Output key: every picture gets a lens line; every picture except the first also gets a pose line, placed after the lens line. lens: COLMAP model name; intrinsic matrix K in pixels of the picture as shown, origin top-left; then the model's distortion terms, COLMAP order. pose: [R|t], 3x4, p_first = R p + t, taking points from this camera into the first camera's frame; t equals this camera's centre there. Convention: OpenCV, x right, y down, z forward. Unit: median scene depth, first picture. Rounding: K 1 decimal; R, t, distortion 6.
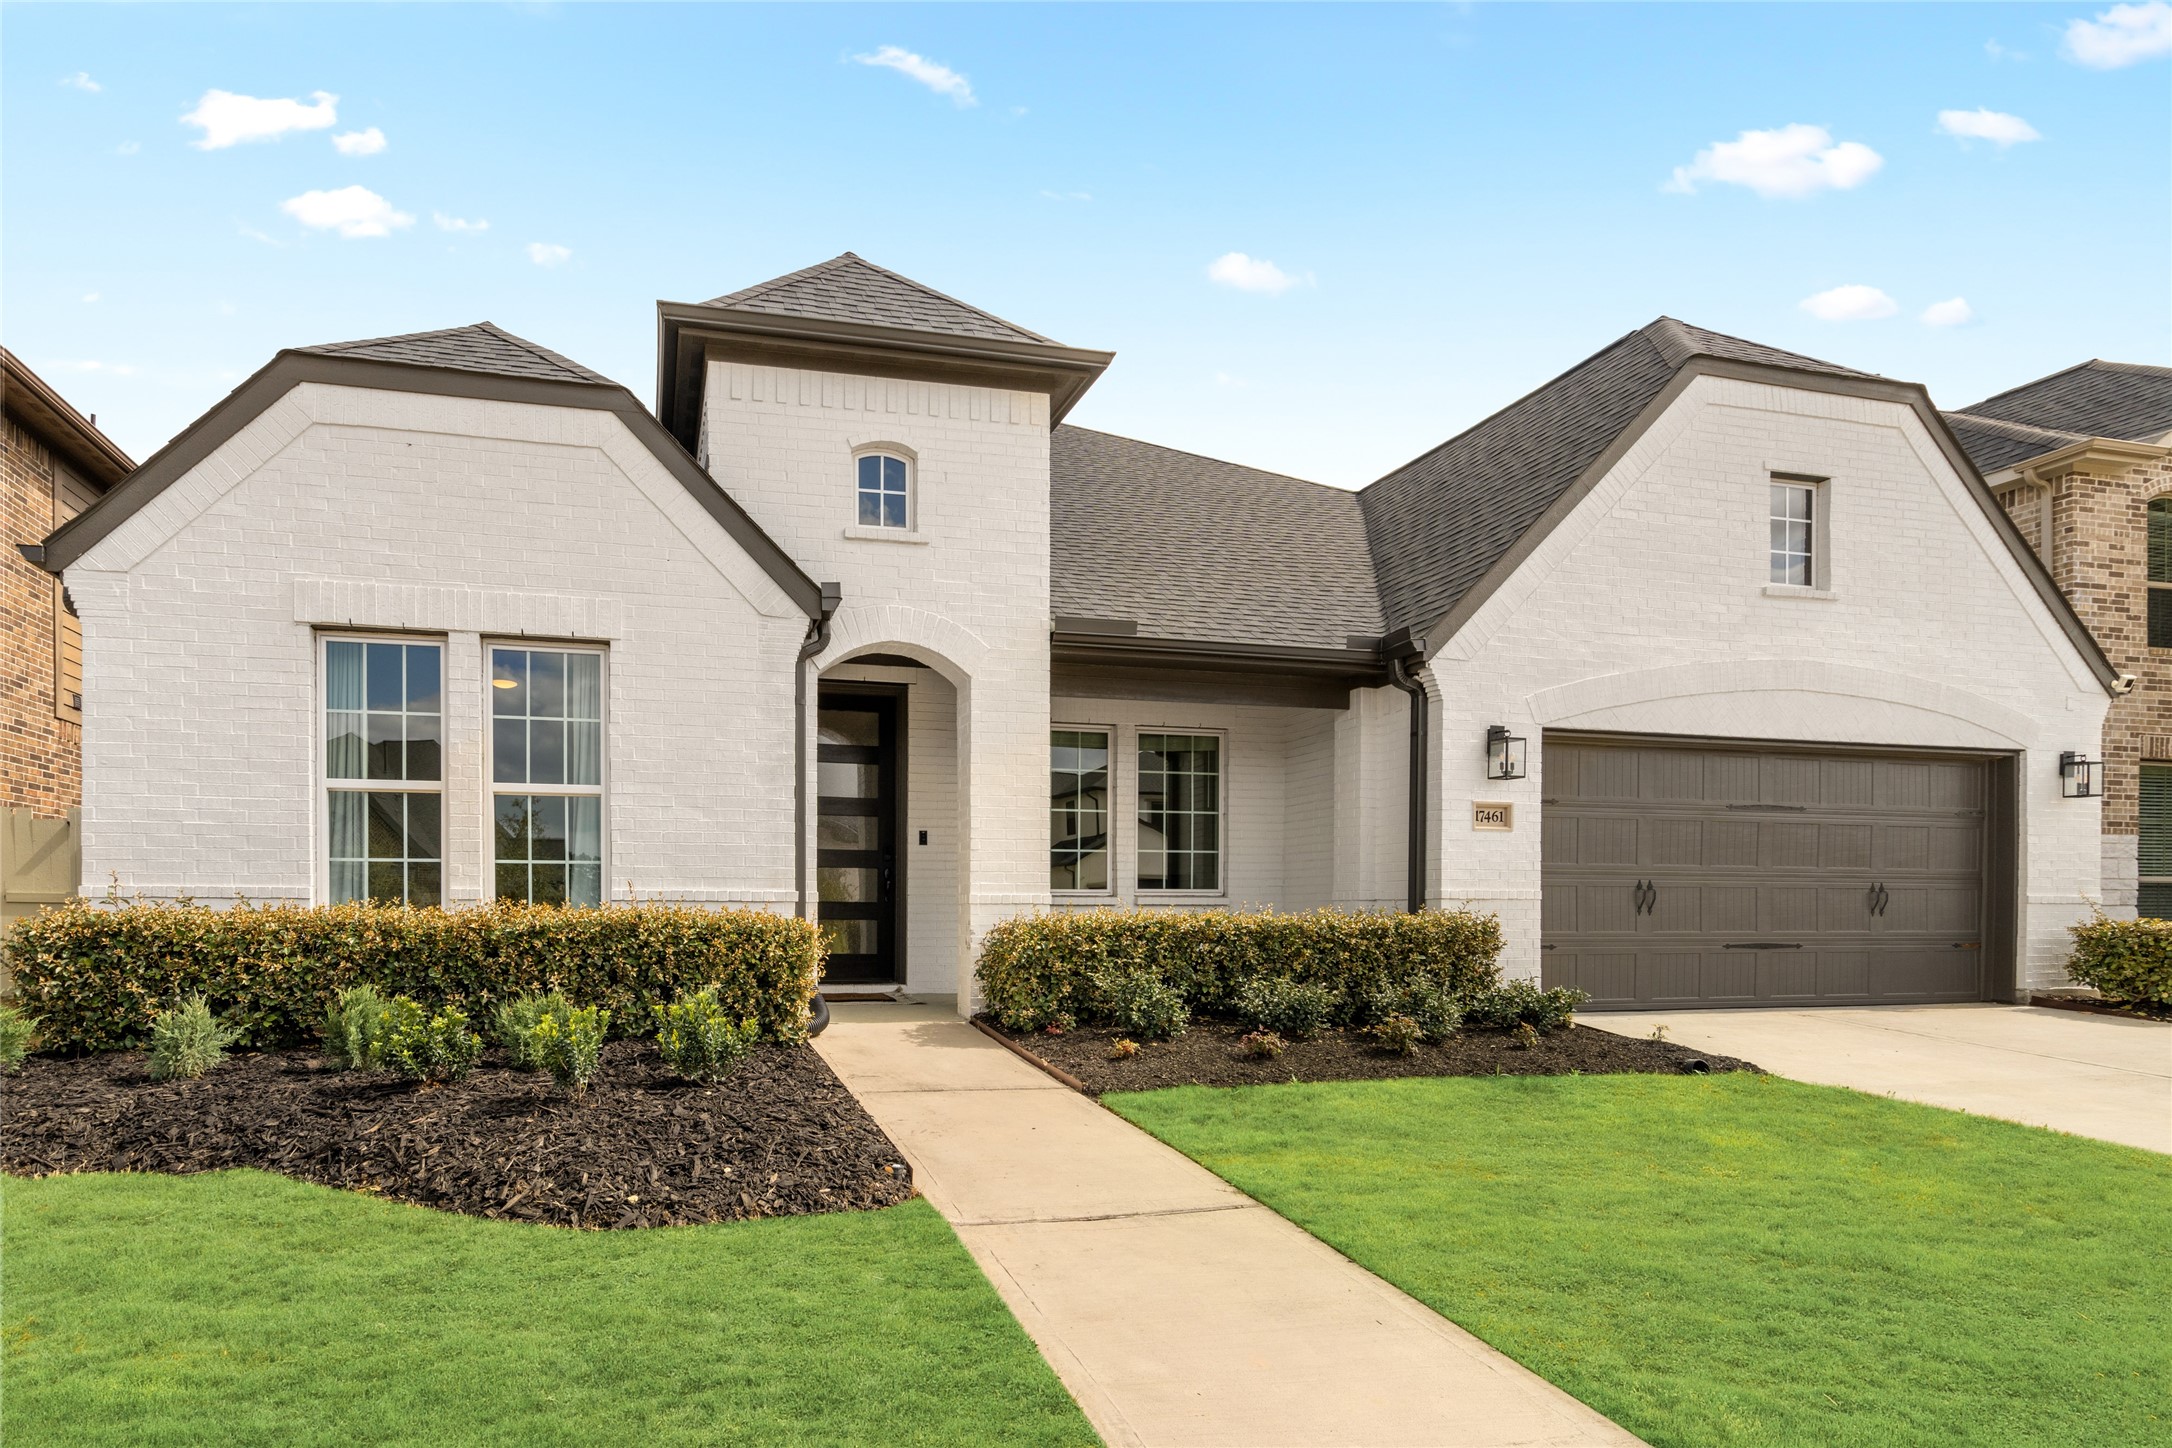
lens RADIAL K [[993.6, 0, 1086.0], [0, 993.6, 925.0], [0, 0, 1]] dist [-0.000070, -0.000208]
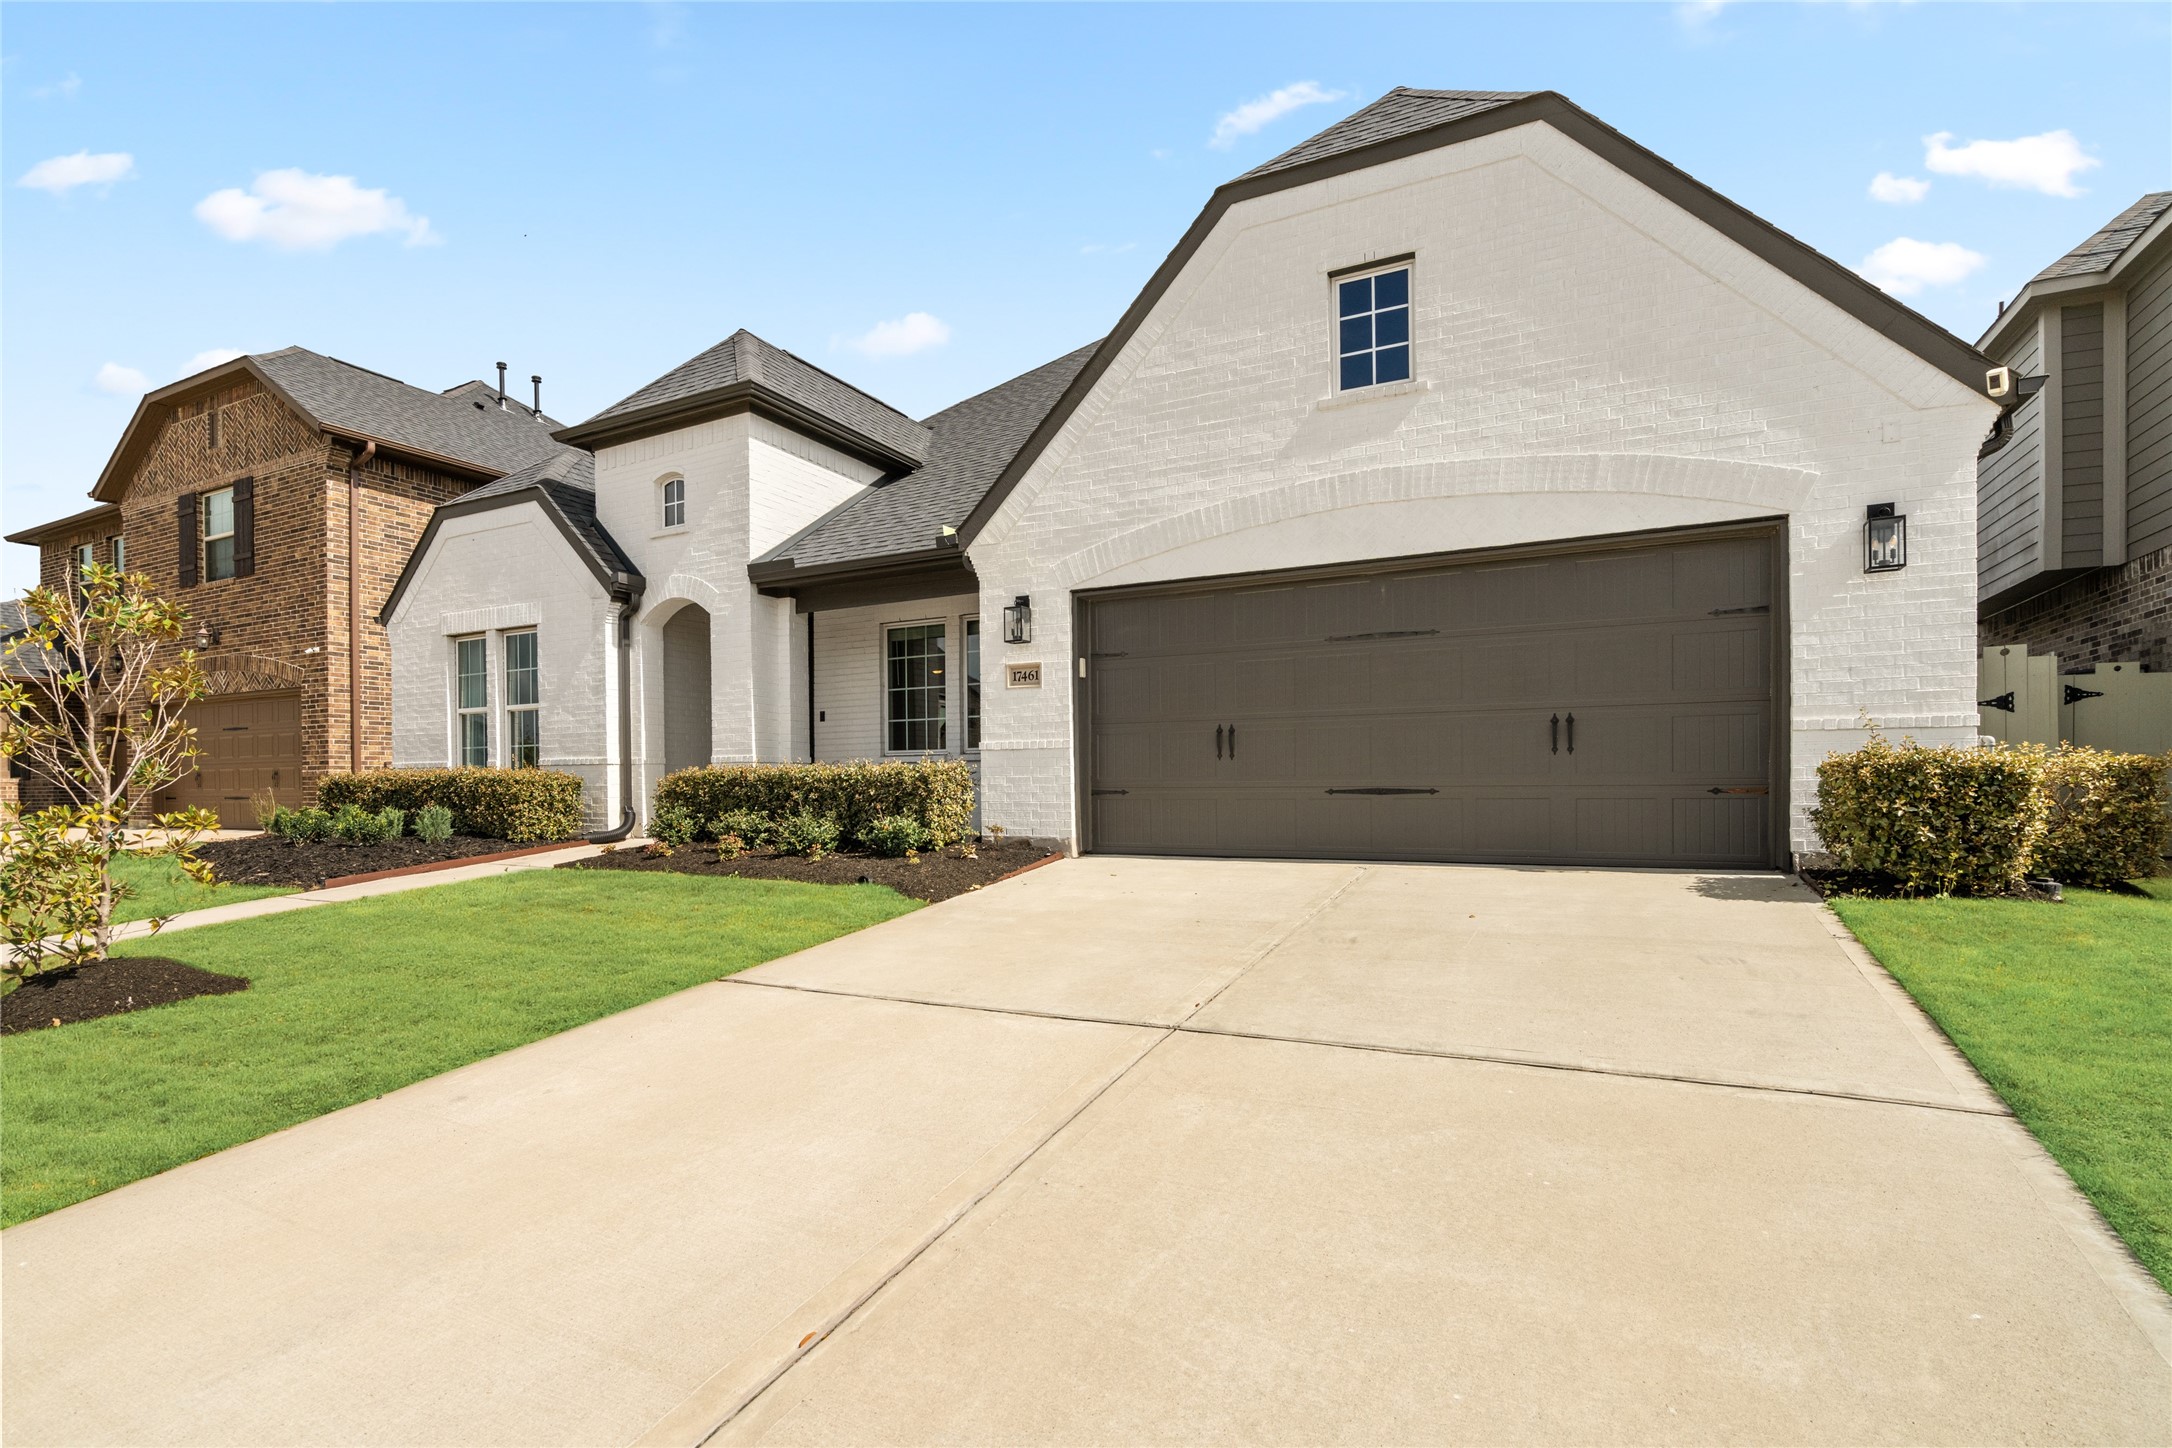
lens RADIAL K [[1001.8, 0, 1085.3], [0, 1001.8, 792.3], [0, 0, 1]] dist [-0.000600, -0.000002]
pose [[0.779272, -0.002496, -0.626681, 1.177160], [0.006622, 0.999969, 0.004250, 0.018552], [0.626651, -0.007462, 0.779264, 0.150145]]
